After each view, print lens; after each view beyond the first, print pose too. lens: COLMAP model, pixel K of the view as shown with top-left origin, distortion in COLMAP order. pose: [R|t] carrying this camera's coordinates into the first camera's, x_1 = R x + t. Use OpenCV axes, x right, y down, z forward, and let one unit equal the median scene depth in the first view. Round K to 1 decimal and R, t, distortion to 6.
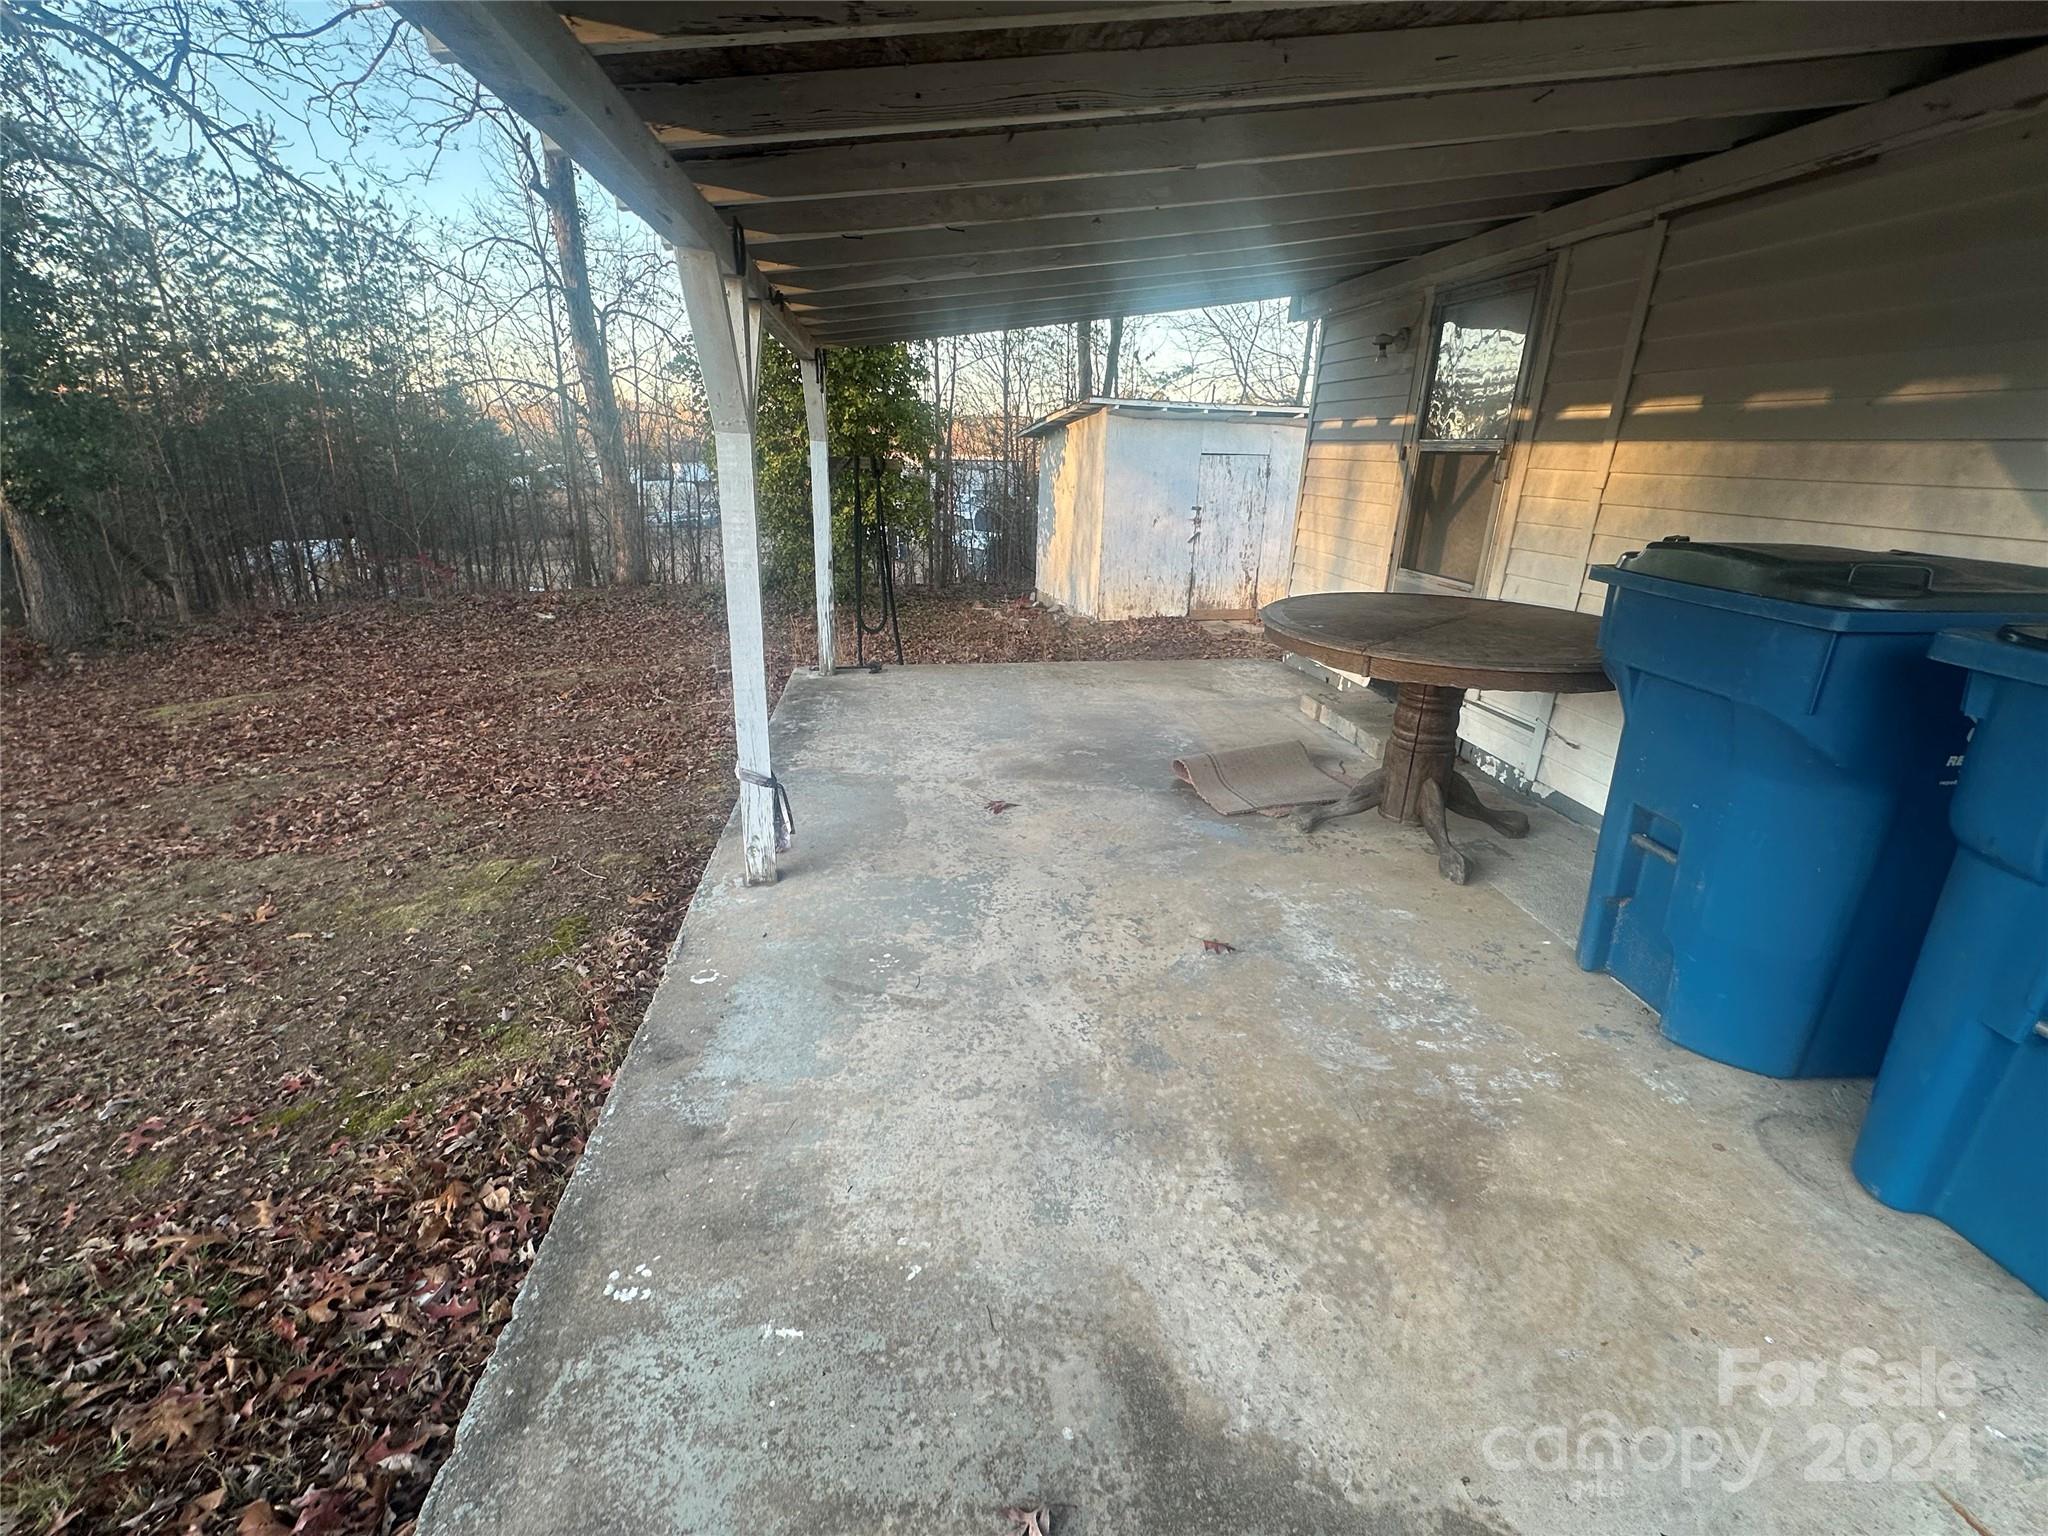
lens RADIAL K [[893.8, 0, 1024.0], [0, 893.8, 768.0], [0, 0, 1]] dist [-0.001662, -0.000468]
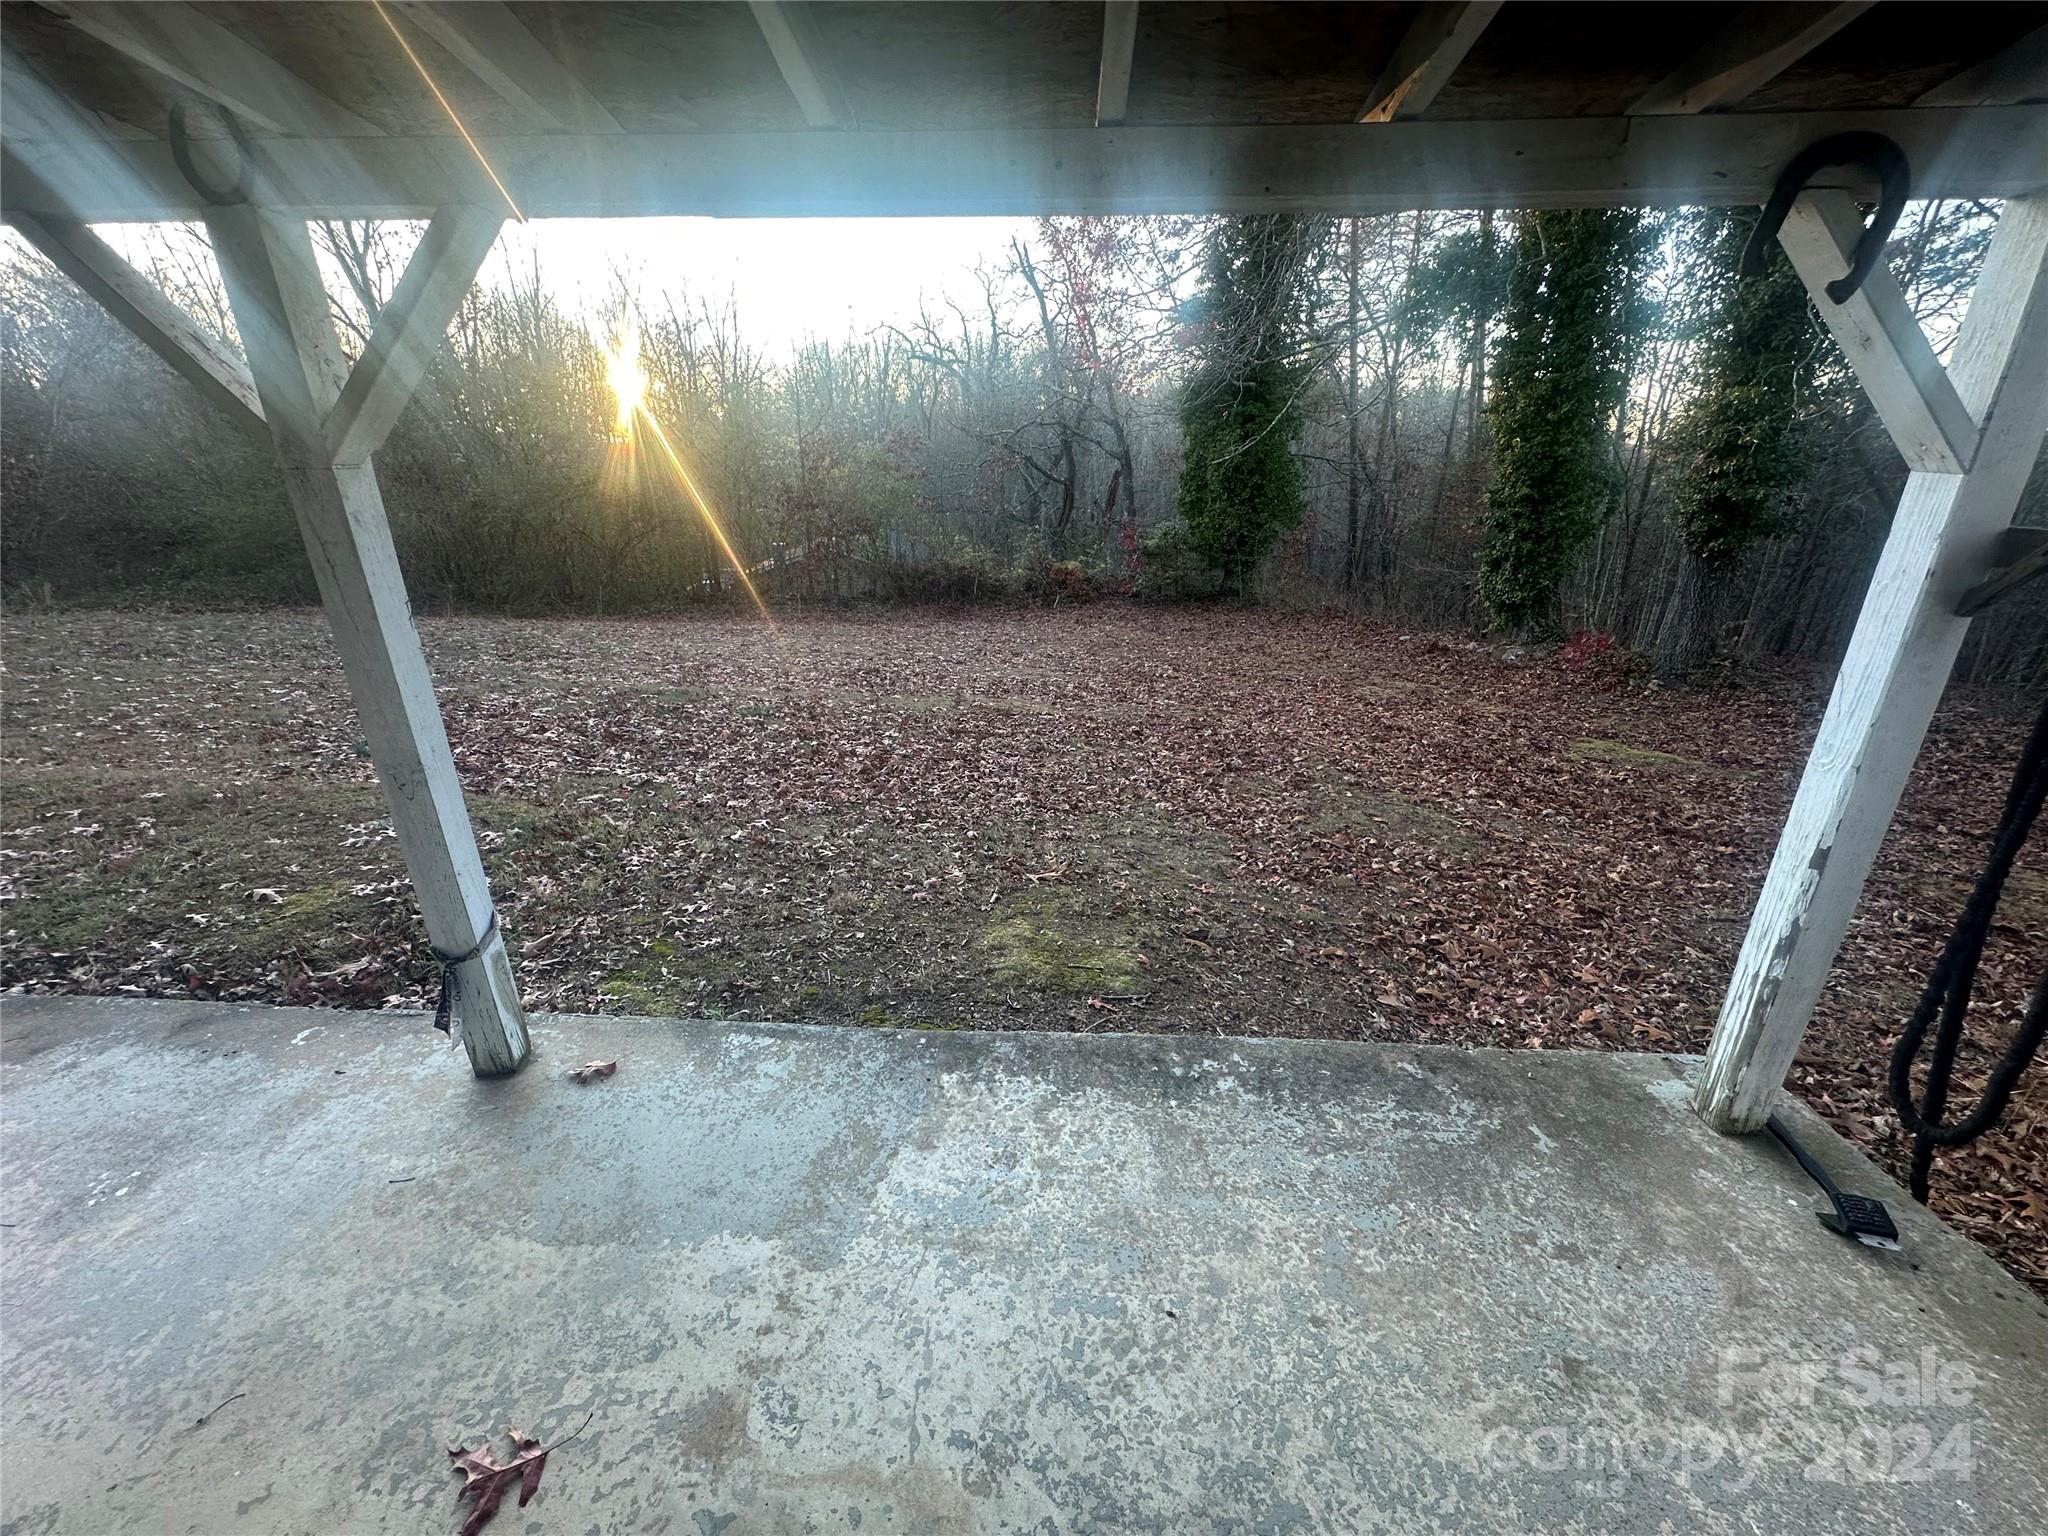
lens RADIAL K [[832.2, 0, 1024.0], [0, 832.2, 768.0], [0, 0, 1]] dist [0.000679, 0.000120]
pose [[-0.195361, 0.310857, -0.930162, 0.119498], [-0.333044, 0.871048, 0.361051, -0.309691], [0.922451, 0.380320, -0.066640, 0.876628]]
